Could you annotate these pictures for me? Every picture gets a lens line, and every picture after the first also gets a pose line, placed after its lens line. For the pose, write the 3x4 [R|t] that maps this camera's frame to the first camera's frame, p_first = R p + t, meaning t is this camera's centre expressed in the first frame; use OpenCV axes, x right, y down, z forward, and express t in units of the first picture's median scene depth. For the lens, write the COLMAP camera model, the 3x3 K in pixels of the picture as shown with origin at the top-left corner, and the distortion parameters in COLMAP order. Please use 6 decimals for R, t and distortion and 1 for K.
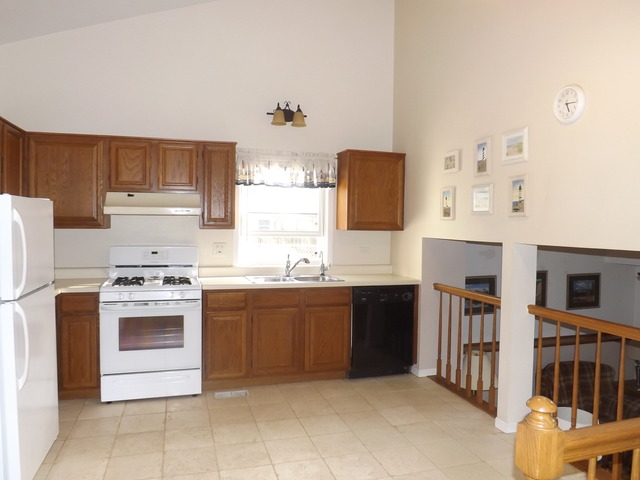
lens RADIAL K [[467.4, 0, 318.5], [0, 467.4, 235.7], [0, 0, 1]] dist [-0.049979, 0.011879]
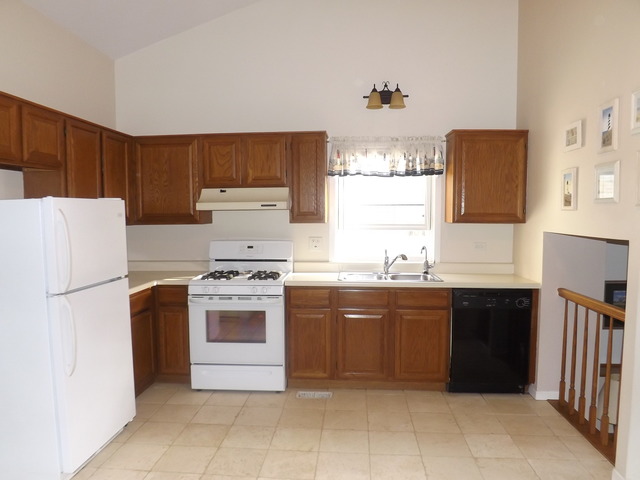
lens RADIAL K [[467.4, 0, 320.5], [0, 467.4, 247.8], [0, 0, 1]] dist [-0.049979, 0.011879]
pose [[0.933065, 0.011043, -0.359538, 0.164352], [0.005855, 0.998930, 0.045877, -0.008298], [0.359660, -0.044912, 0.932002, 0.112955]]
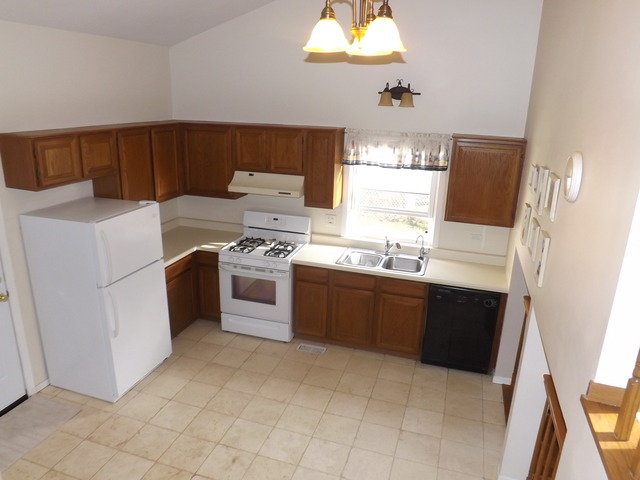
lens RADIAL K [[467.4, 0, 321.4], [0, 467.4, 238.1], [0, 0, 1]] dist [-0.049979, 0.011879]
pose [[0.825091, 0.177506, -0.536393, 0.425190], [-0.032913, 0.962855, 0.268006, -0.257763], [0.564041, -0.203475, 0.800285, 0.093165]]
